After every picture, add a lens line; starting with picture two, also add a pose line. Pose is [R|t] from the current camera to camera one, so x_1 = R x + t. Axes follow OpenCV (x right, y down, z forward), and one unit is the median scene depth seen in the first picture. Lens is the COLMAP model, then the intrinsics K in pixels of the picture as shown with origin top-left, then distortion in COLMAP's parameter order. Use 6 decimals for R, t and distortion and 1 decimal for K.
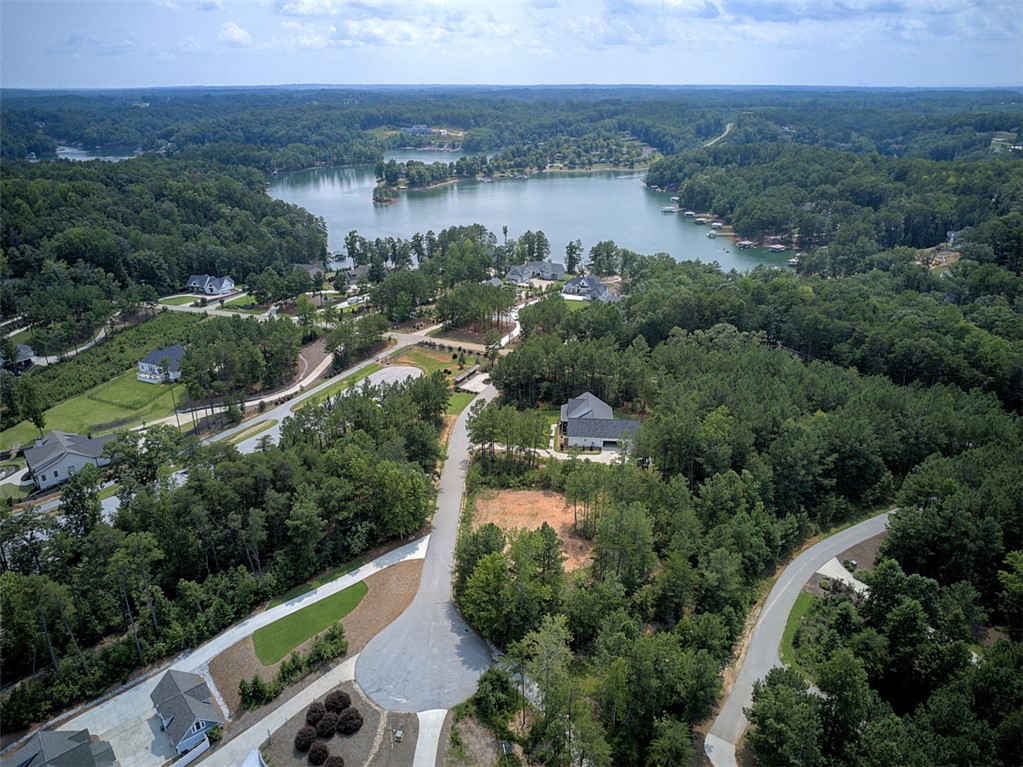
lens RADIAL K [[723.2, 0, 511.5], [0, 723.2, 383.5], [0, 0, 1]] dist [-0.035348, 0.006456]
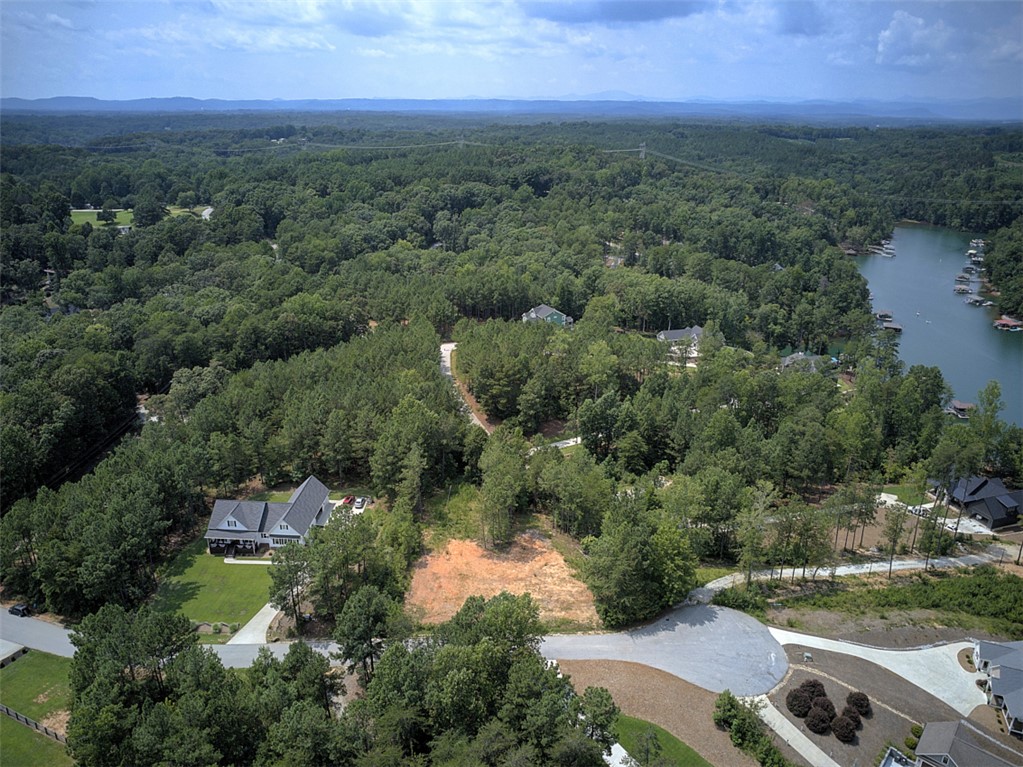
lens RADIAL K [[723.2, 0, 511.5], [0, 723.2, 383.5], [0, 0, 1]] dist [-0.035348, 0.006456]
pose [[-0.030905, -0.358880, 0.932872, -0.997671], [0.376519, 0.860386, 0.343467, -0.419227], [-0.925893, 0.361859, 0.108535, 1.114881]]
